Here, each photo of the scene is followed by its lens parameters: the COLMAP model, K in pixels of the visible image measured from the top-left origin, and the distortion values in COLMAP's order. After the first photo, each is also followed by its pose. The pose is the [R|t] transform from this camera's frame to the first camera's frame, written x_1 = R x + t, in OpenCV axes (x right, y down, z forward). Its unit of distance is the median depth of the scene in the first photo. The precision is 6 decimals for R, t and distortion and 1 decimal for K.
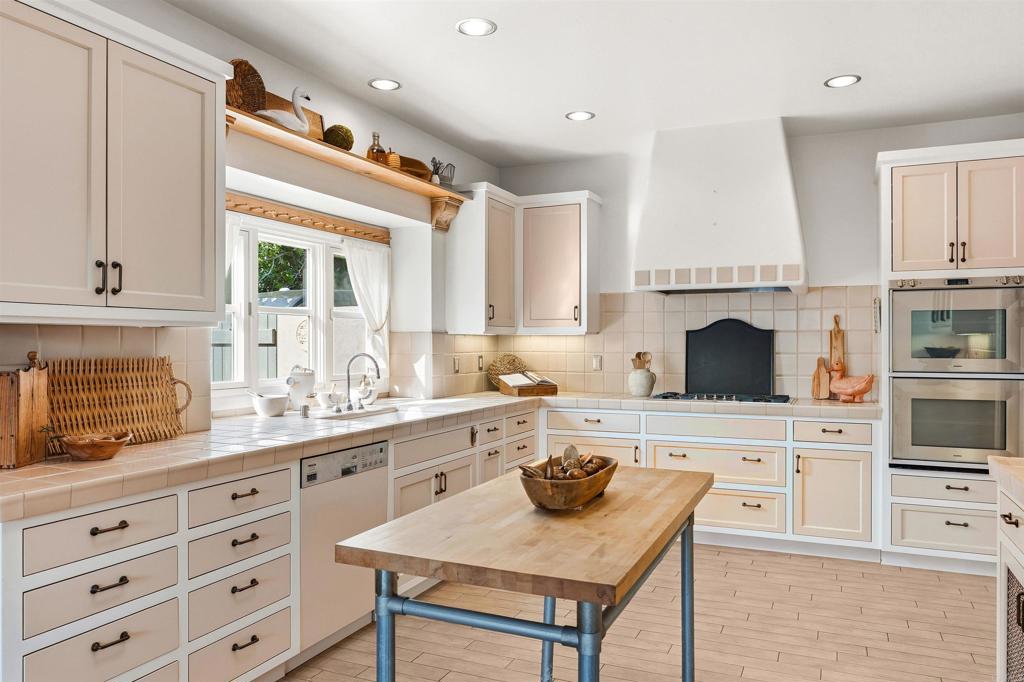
lens RADIAL K [[734.1, 0, 515.3], [0, 734.1, 343.6], [0, 0, 1]] dist [-0.007230, -0.003165]
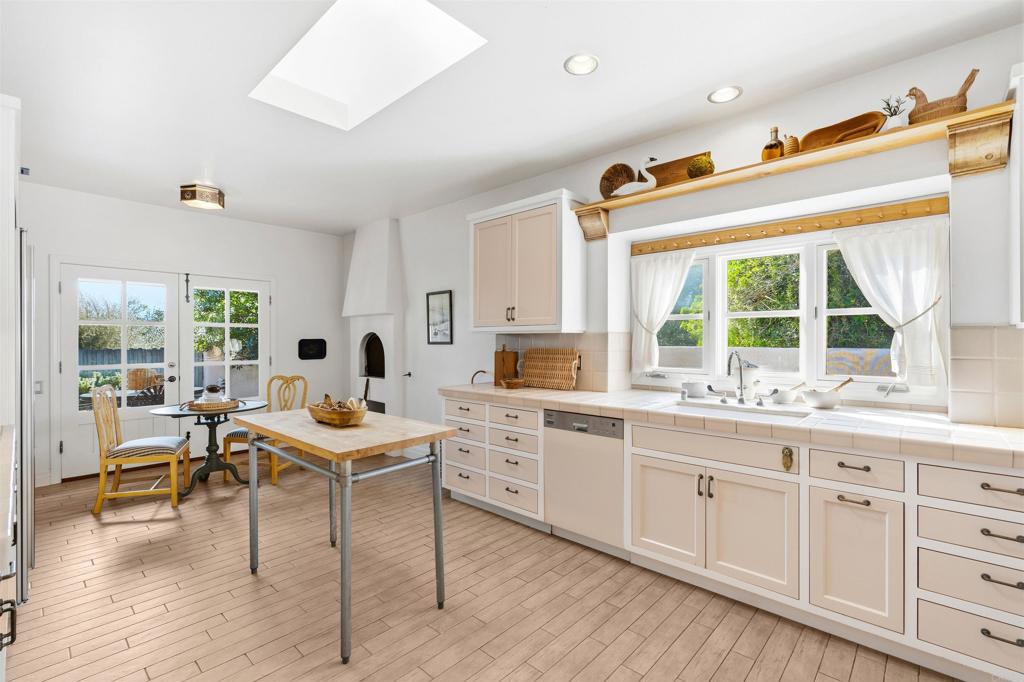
lens RADIAL K [[464.2, 0, 517.8], [0, 464.2, 337.7], [0, 0, 1]] dist [-0.007753, 0.002261]
pose [[-0.329611, -0.004557, -0.944106, 0.629818], [-0.000093, 0.999989, -0.004794, -0.003835], [0.944117, -0.001493, -0.329608, 1.086283]]
